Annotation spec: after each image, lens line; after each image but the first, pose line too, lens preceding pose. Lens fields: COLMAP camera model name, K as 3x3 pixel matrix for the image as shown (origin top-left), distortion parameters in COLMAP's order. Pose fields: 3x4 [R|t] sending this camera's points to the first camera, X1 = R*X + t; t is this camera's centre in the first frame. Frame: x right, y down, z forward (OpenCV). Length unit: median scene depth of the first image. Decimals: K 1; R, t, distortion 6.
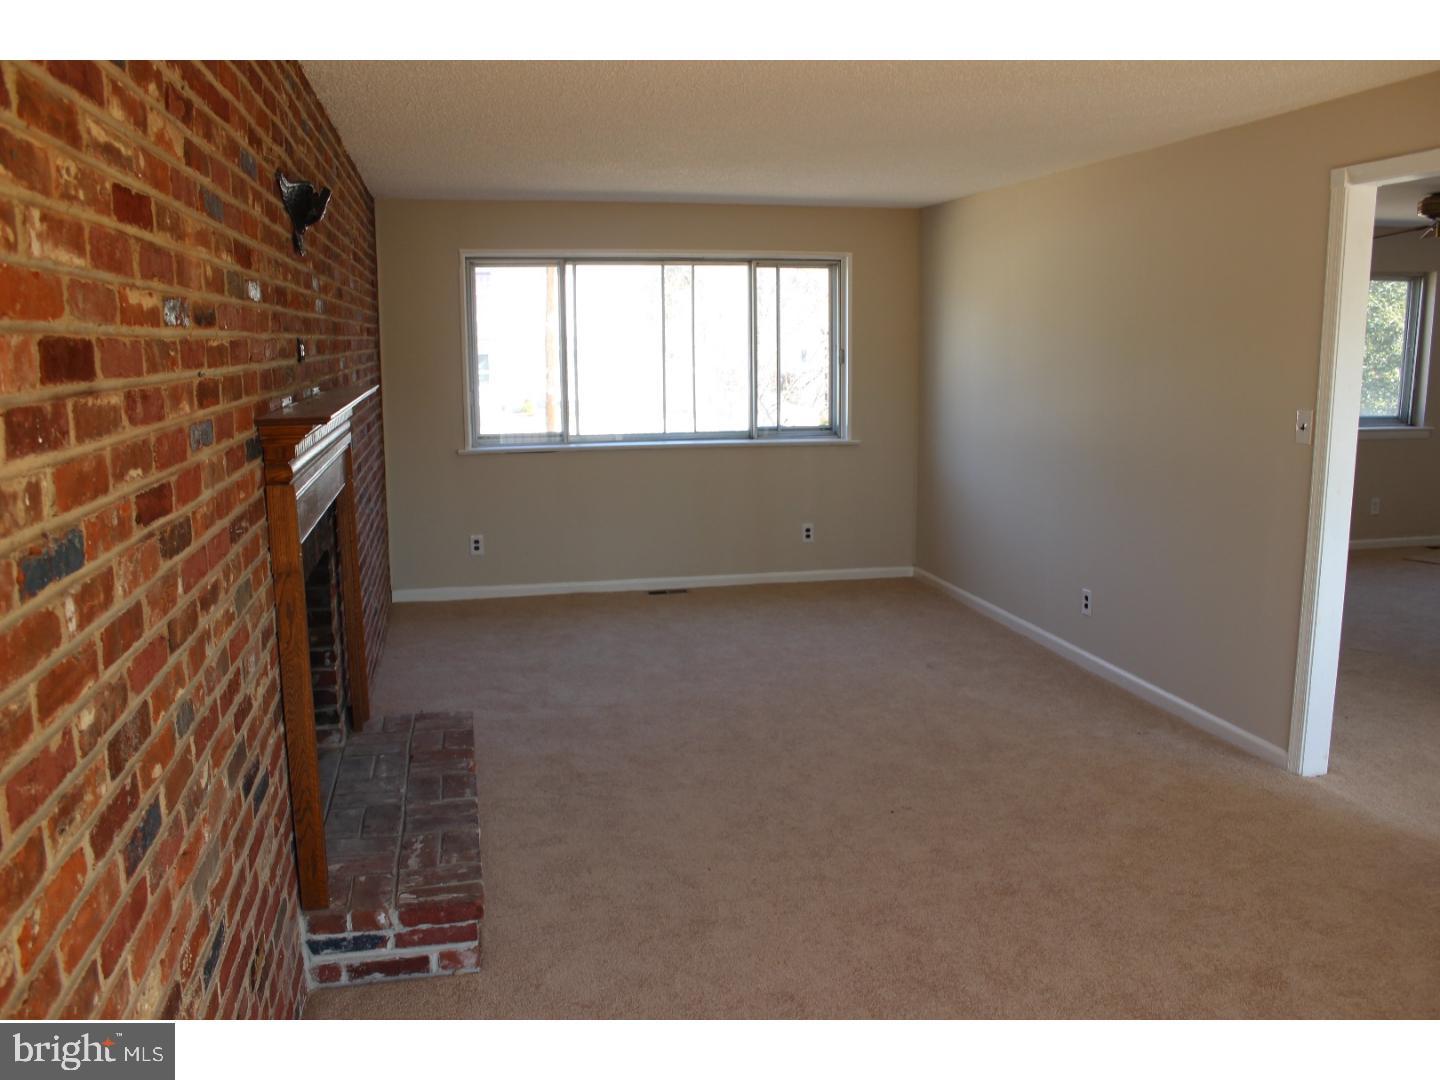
lens RADIAL K [[1171.3, 0, 720.0], [0, 1171.3, 540.0], [0, 0, 1]] dist [-0.163166, 0.136178]
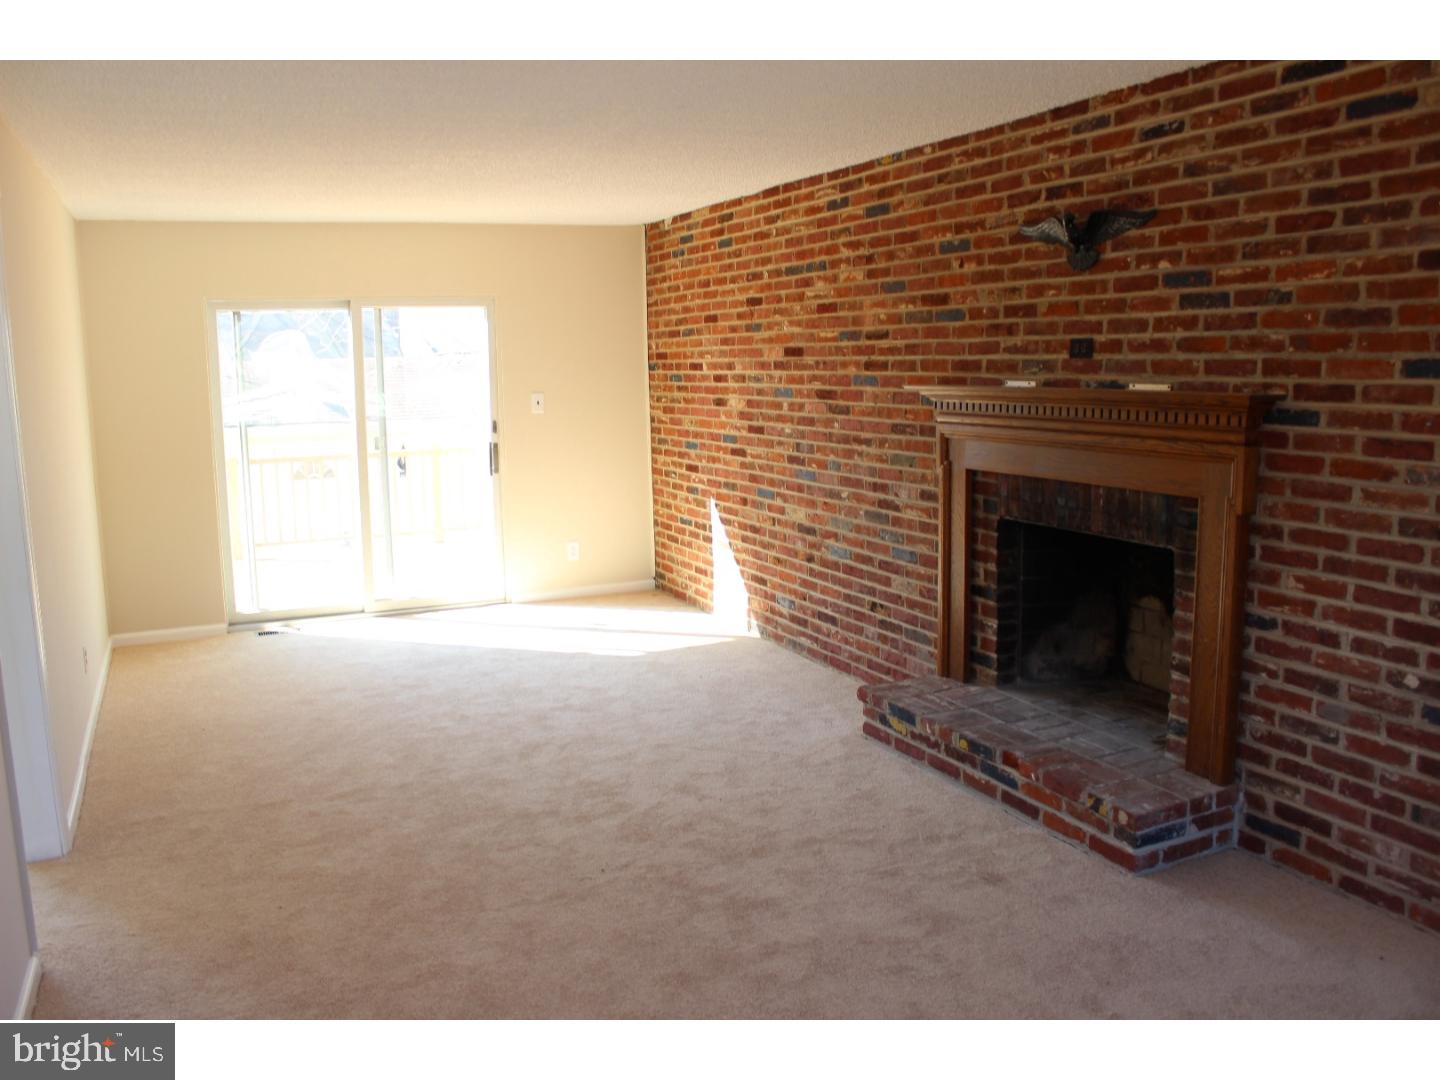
lens RADIAL K [[1171.3, 0, 720.0], [0, 1171.3, 540.0], [0, 0, 1]] dist [-0.163166, 0.136178]
pose [[-0.976177, 0.048269, -0.211538, 0.631882], [-0.019917, 0.950892, 0.308883, -0.769129], [0.216059, 0.305737, -0.927277, 4.795513]]
